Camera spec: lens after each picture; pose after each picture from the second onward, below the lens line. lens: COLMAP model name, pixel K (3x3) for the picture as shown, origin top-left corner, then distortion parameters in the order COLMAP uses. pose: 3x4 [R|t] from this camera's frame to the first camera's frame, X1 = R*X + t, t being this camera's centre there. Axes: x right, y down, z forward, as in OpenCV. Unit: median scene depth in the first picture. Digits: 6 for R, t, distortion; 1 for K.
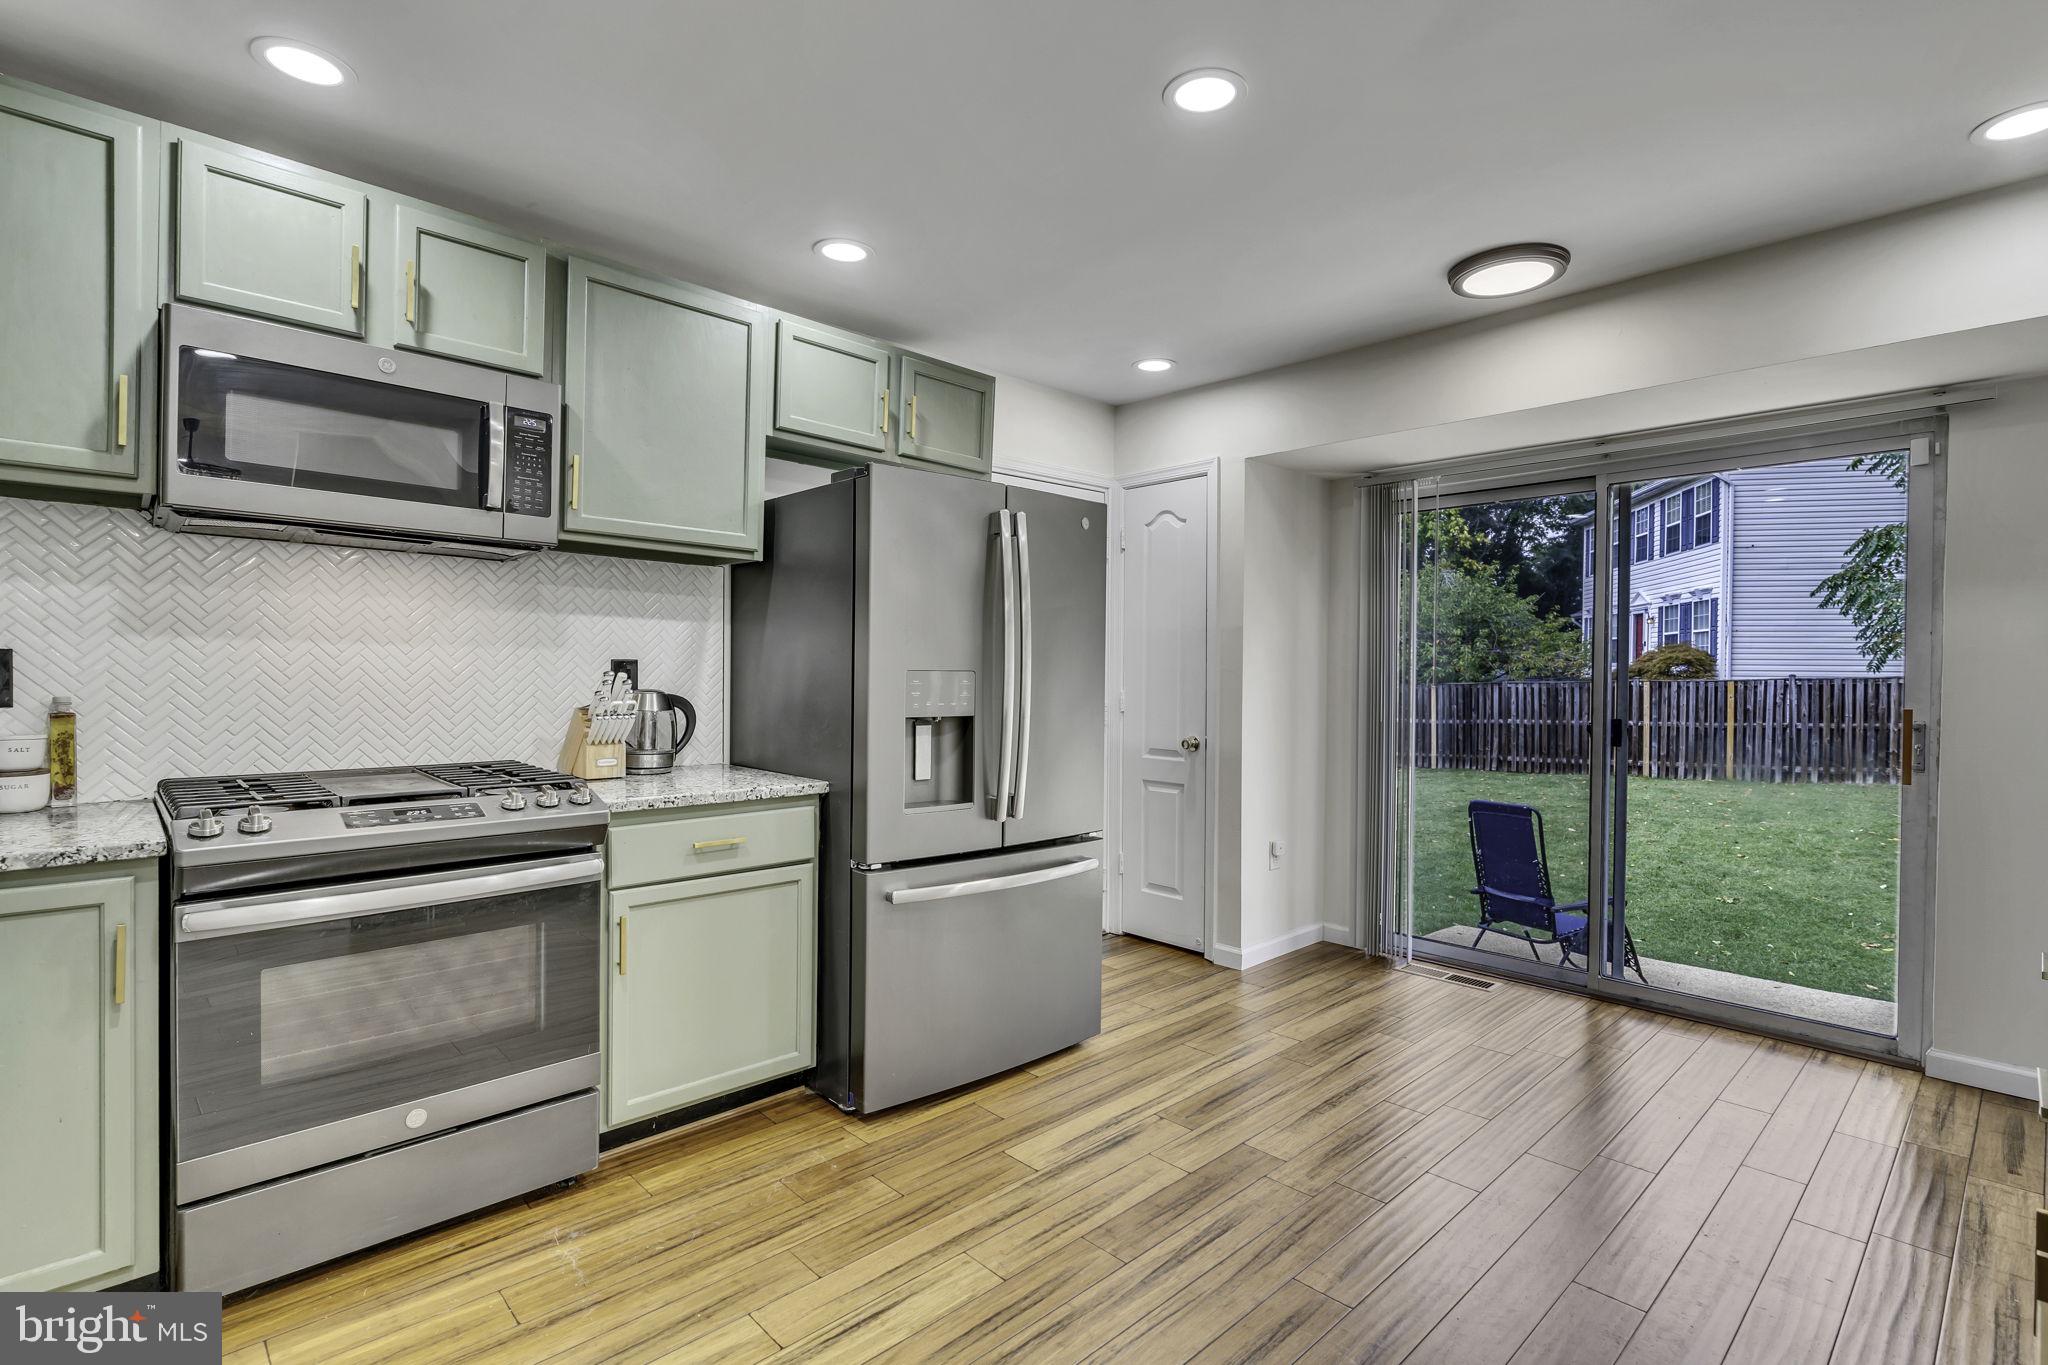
lens RADIAL K [[980.4, 0, 1011.5], [0, 980.4, 679.8], [0, 0, 1]] dist [0.002664, -0.000177]
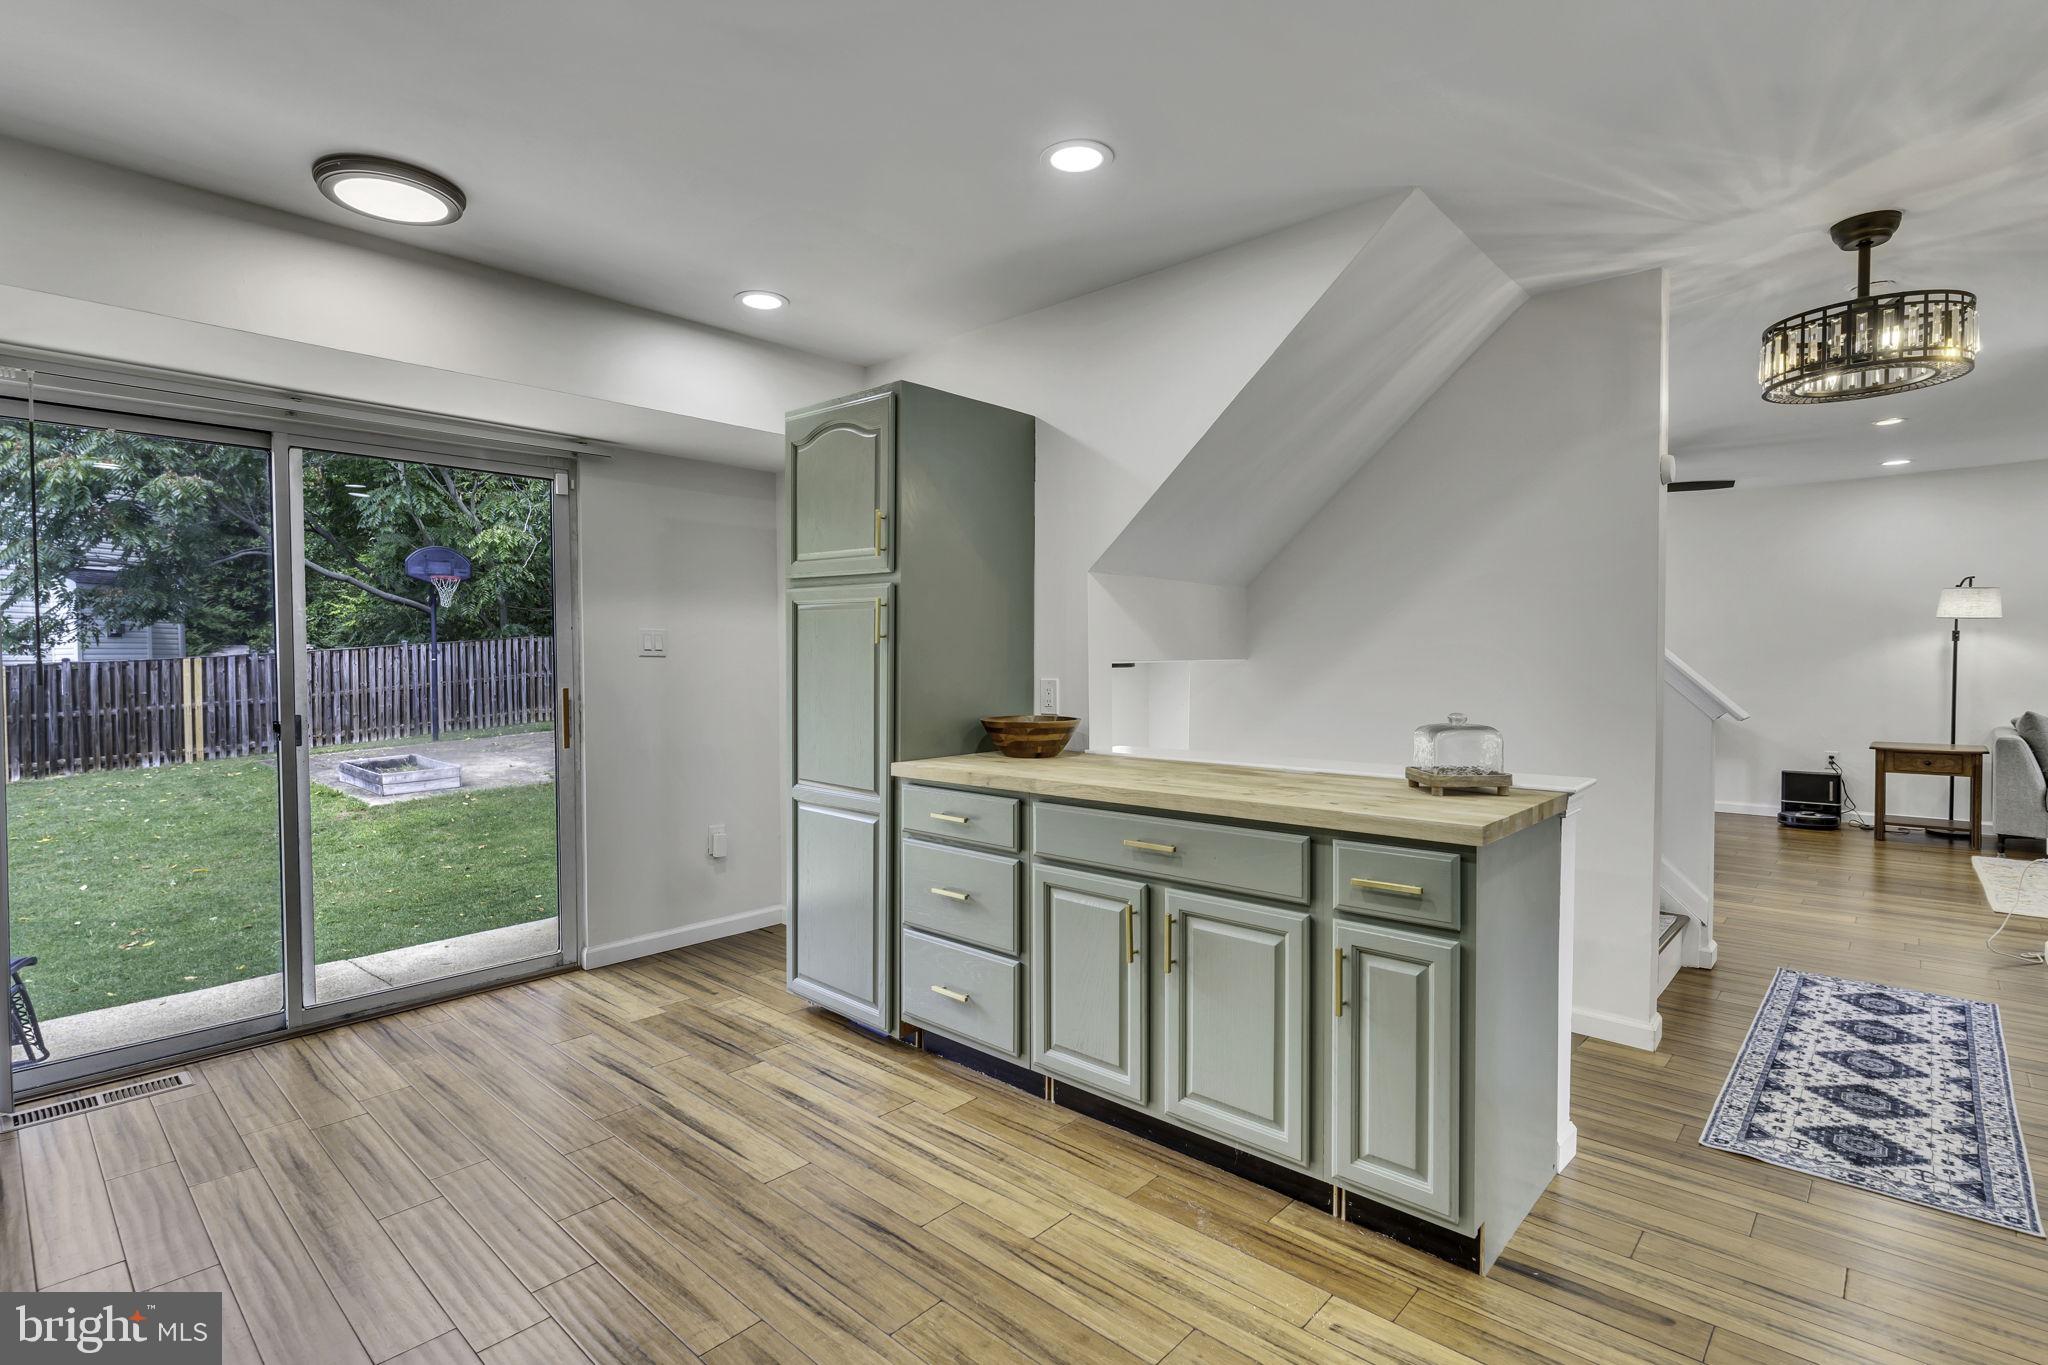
lens RADIAL K [[980.4, 0, 1022.8], [0, 980.4, 685.3], [0, 0, 1]] dist [0.002664, -0.000177]
pose [[-0.078152, -0.033776, 0.996369, -0.463911], [0.014987, 0.999273, 0.035050, -0.012121], [-0.996829, 0.017672, -0.077589, 0.617969]]
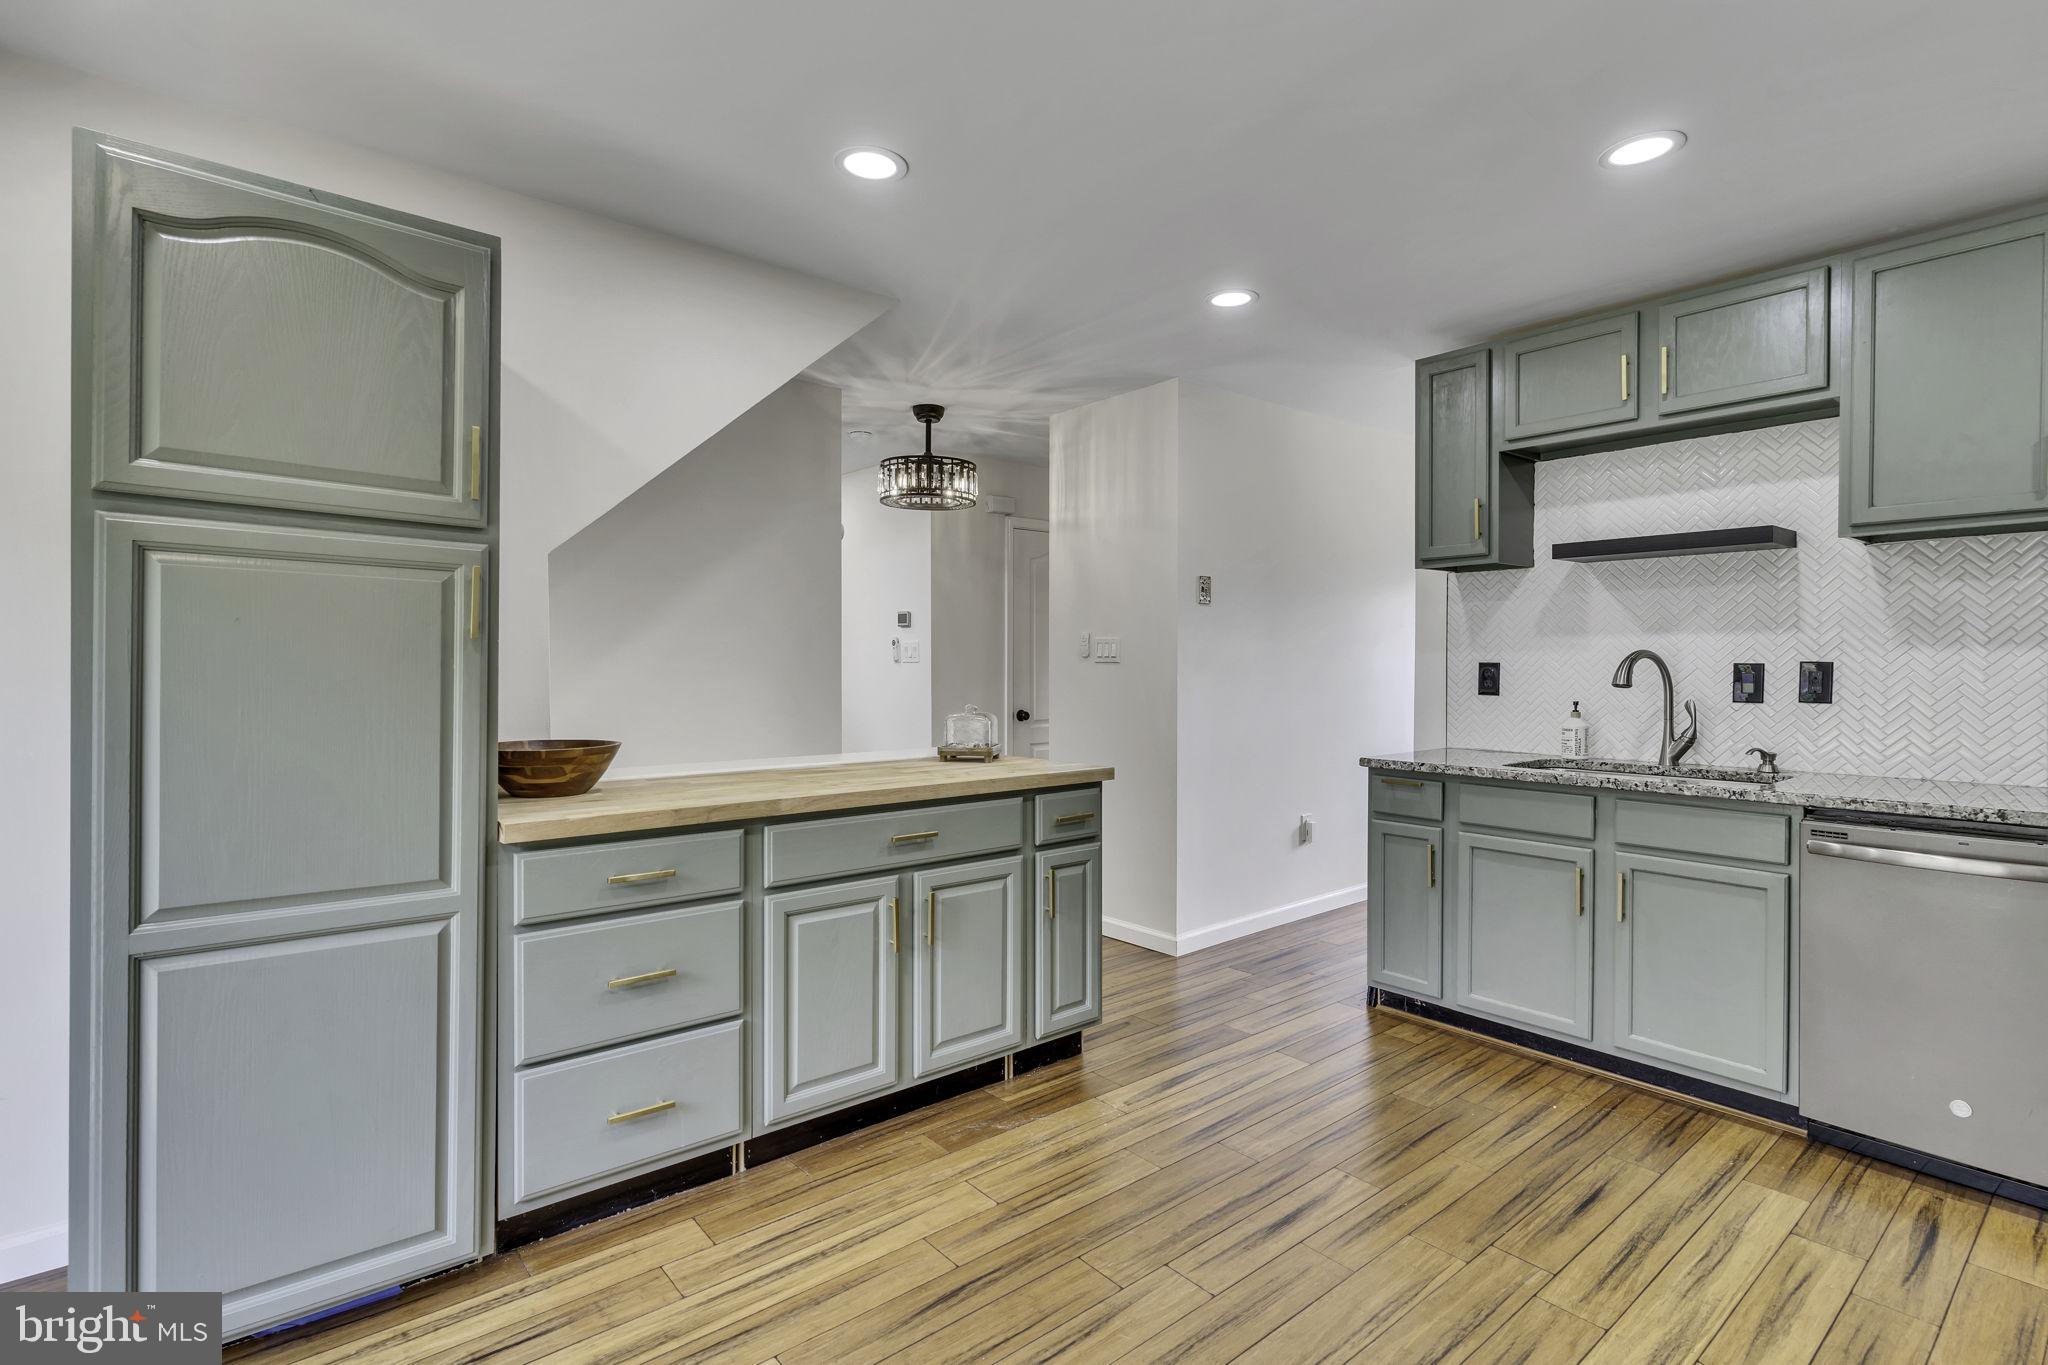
lens RADIAL K [[980.4, 0, 1025.3], [0, 980.4, 682.8], [0, 0, 1]] dist [0.002664, -0.000177]
pose [[-0.998553, -0.007609, 0.053244, 0.281179], [-0.005988, 0.999516, 0.030543, -0.015633], [-0.053450, 0.030180, -0.998114, 1.430728]]
